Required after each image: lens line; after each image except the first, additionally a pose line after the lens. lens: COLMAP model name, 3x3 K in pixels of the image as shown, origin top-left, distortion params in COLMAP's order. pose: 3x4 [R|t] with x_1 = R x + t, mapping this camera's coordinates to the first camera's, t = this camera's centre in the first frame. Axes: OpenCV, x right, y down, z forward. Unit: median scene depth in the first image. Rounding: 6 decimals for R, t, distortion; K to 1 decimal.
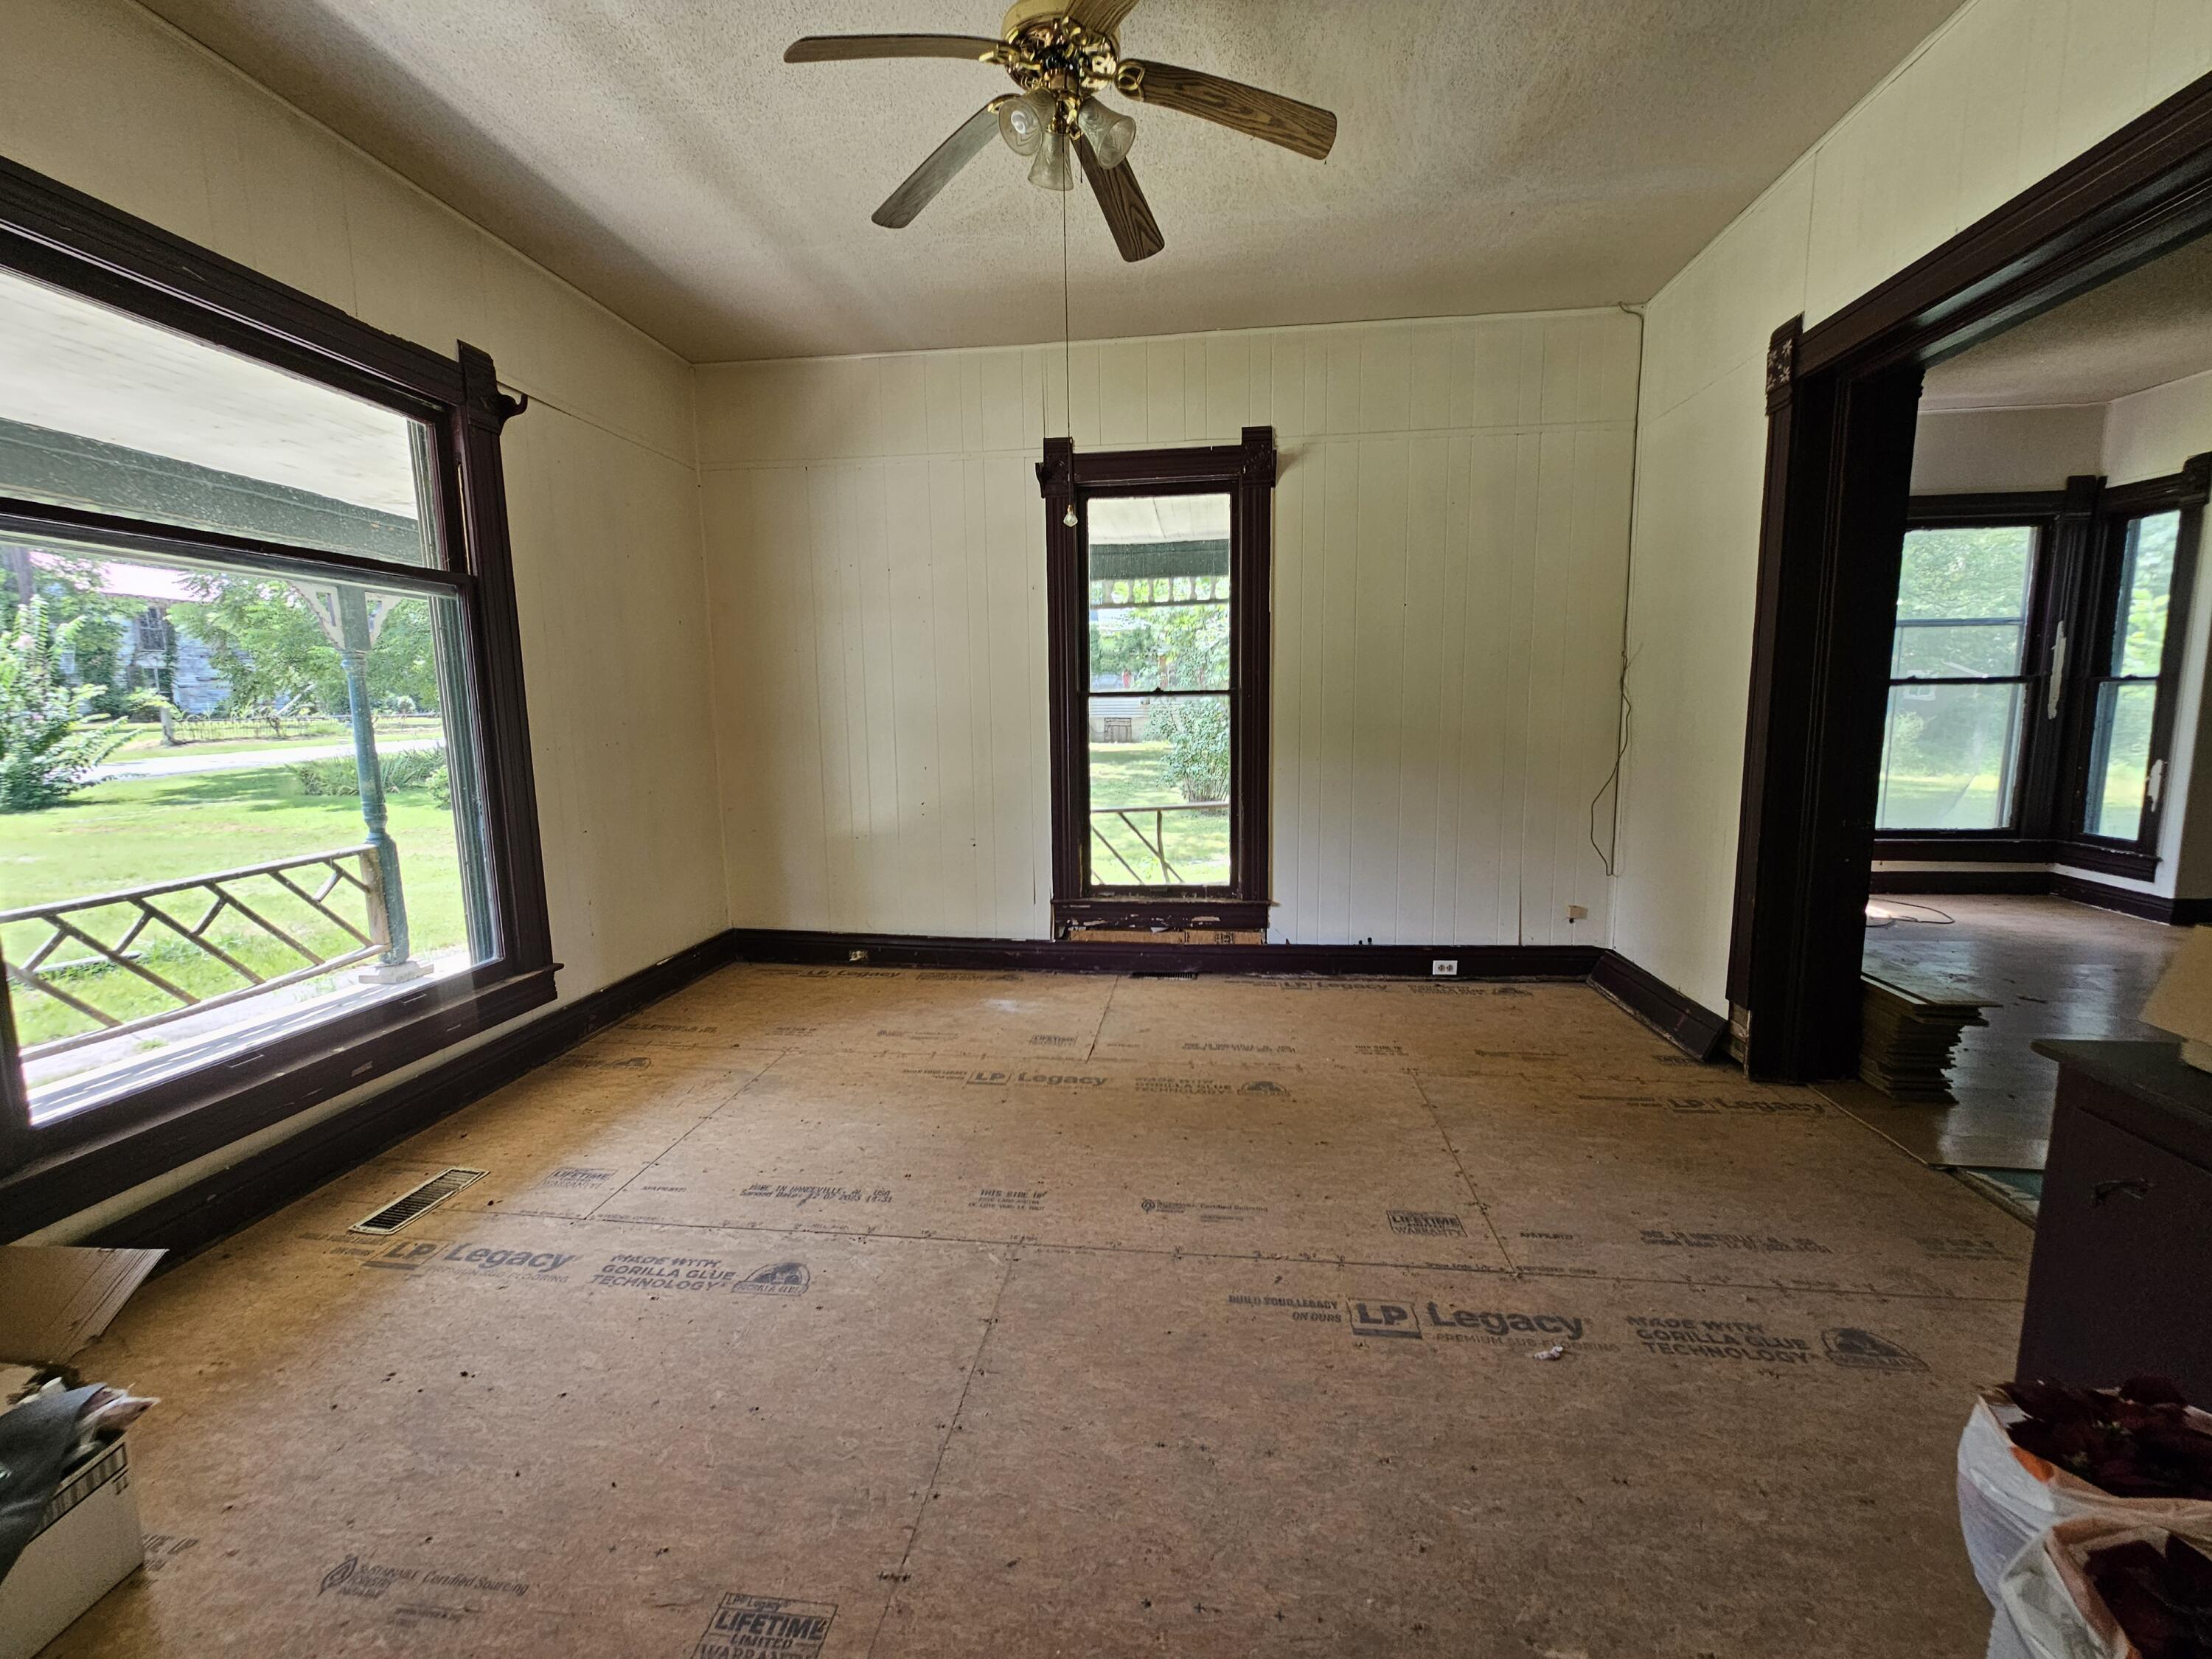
lens RADIAL K [[925.3, 0, 1106.0], [0, 925.3, 829.5], [0, 0, 1]] dist [0.000670, 0.000542]
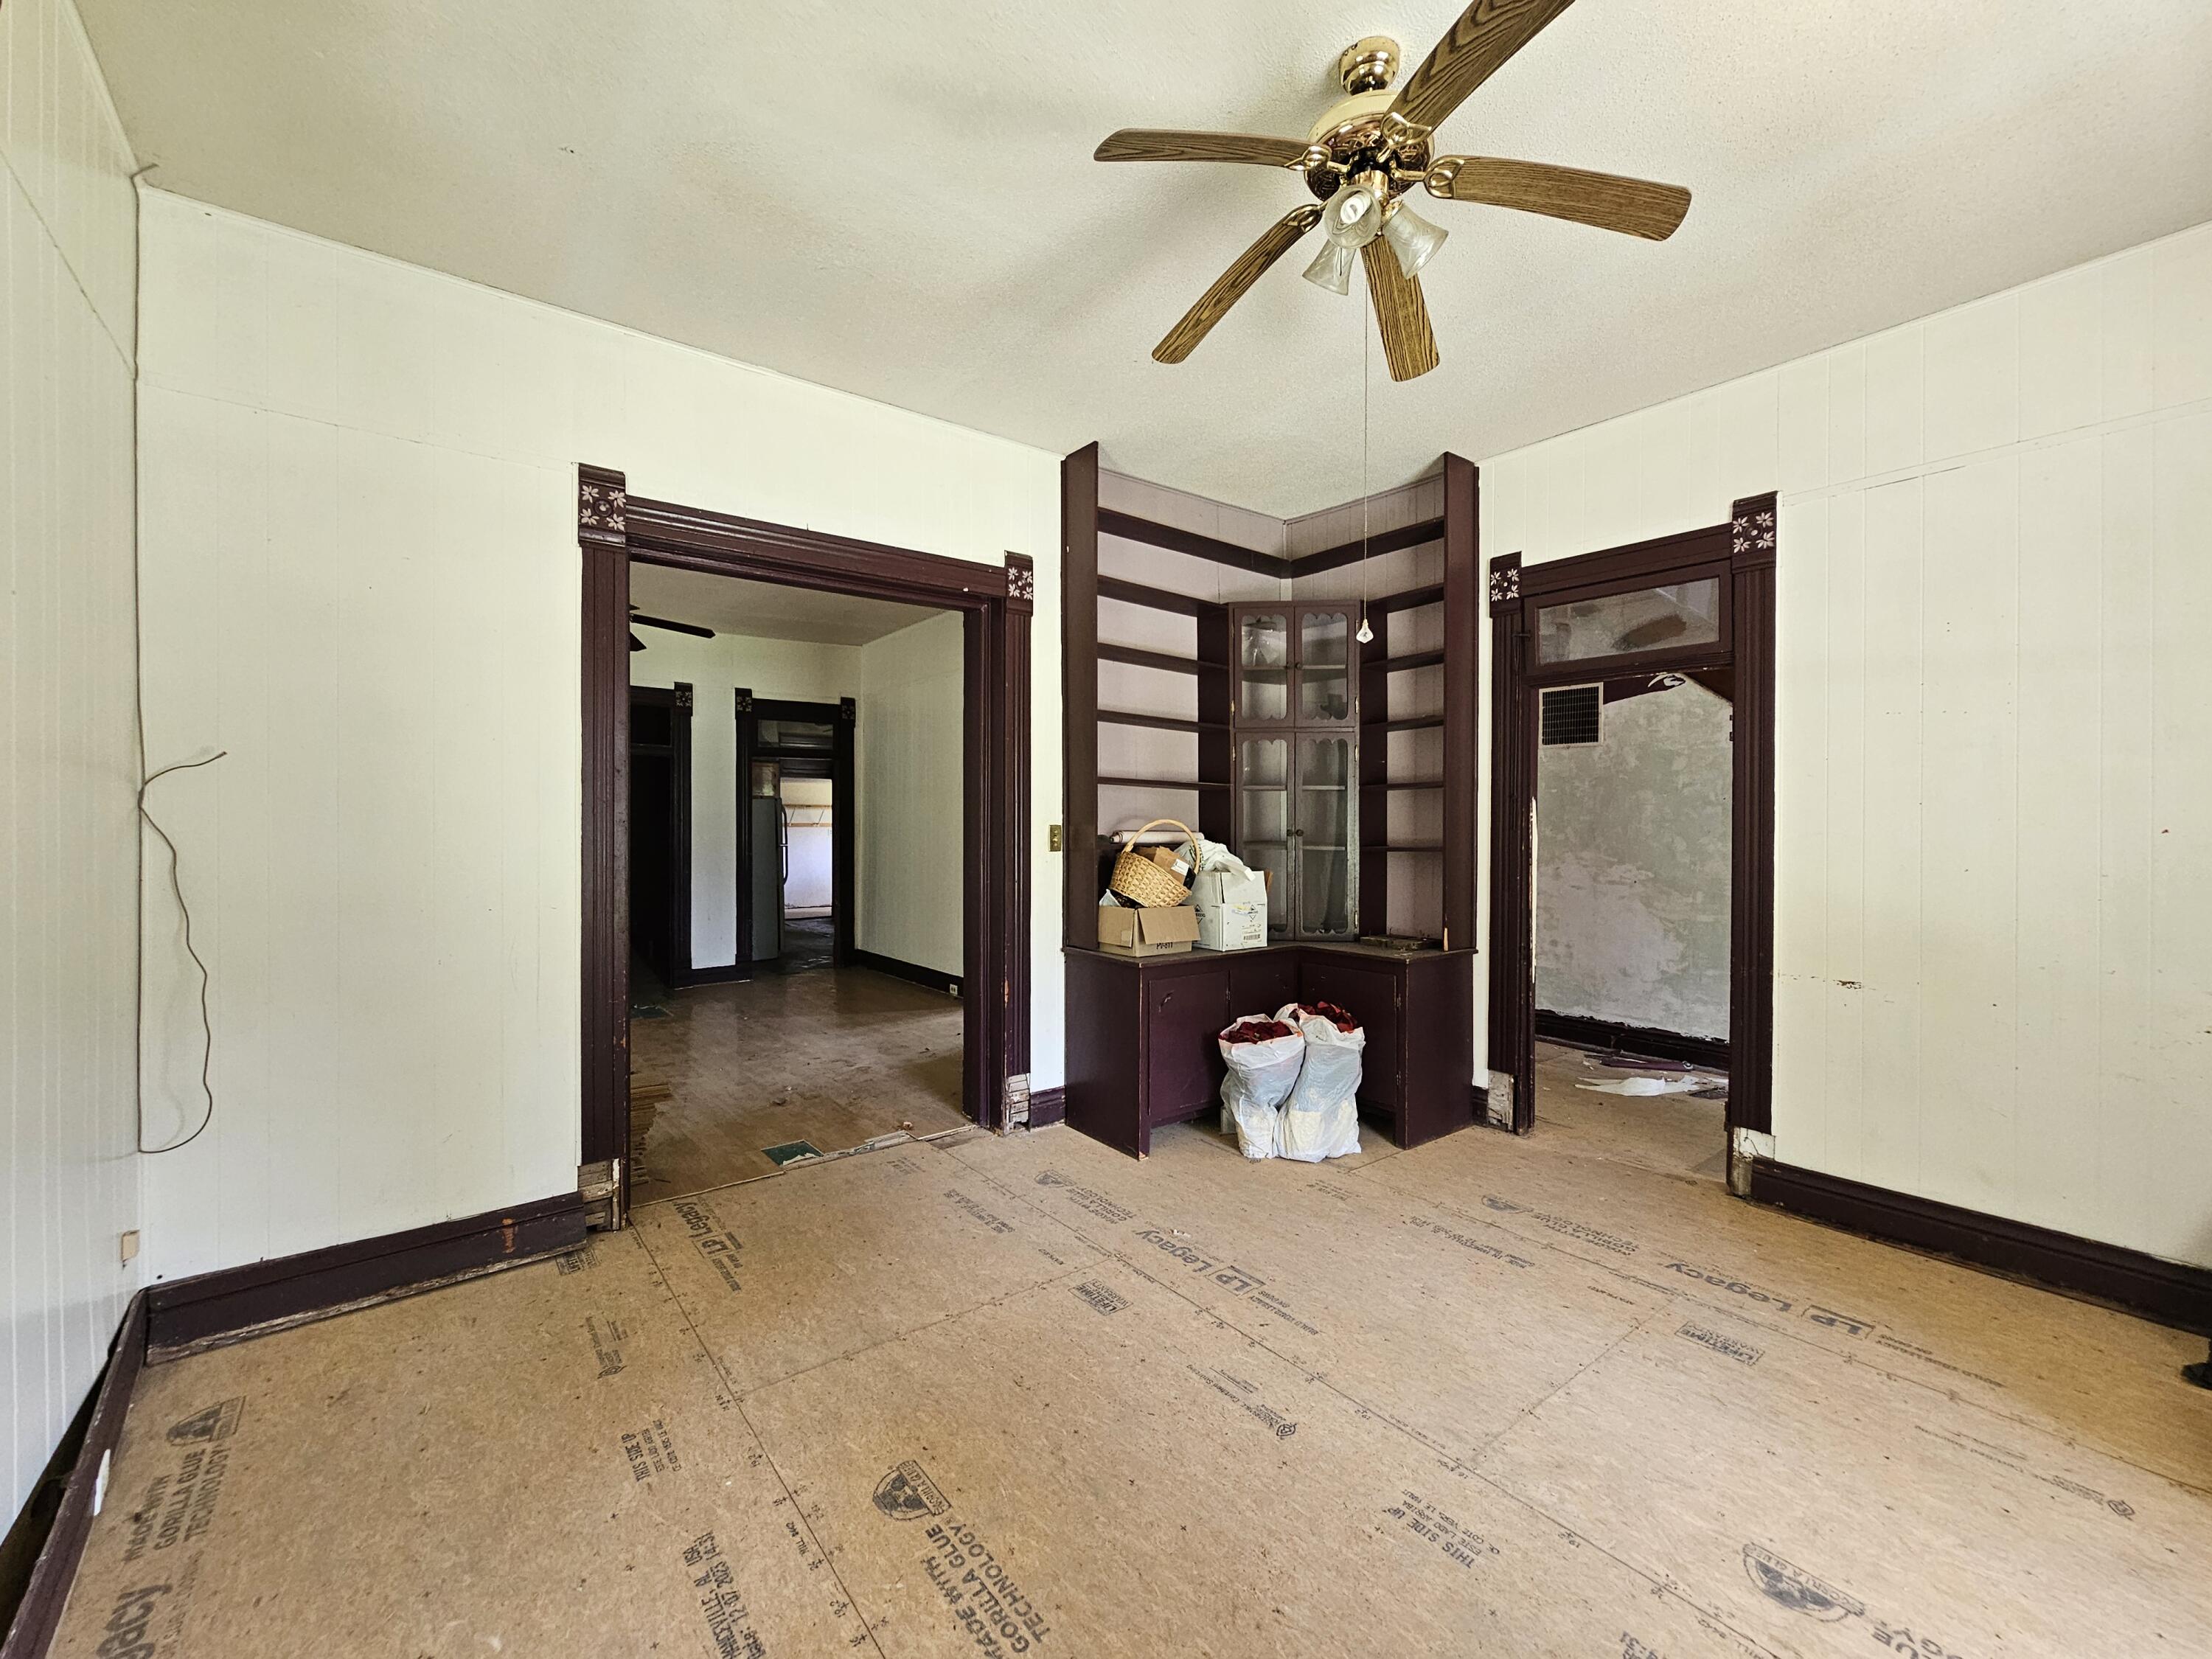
lens RADIAL K [[925.3, 0, 1106.0], [0, 925.3, 829.5], [0, 0, 1]] dist [0.000670, 0.000542]
pose [[-0.712546, 0.002734, 0.701620, -0.422905], [0.101313, 0.989913, 0.099033, -0.231961], [-0.694273, 0.141649, -0.705635, 1.599571]]
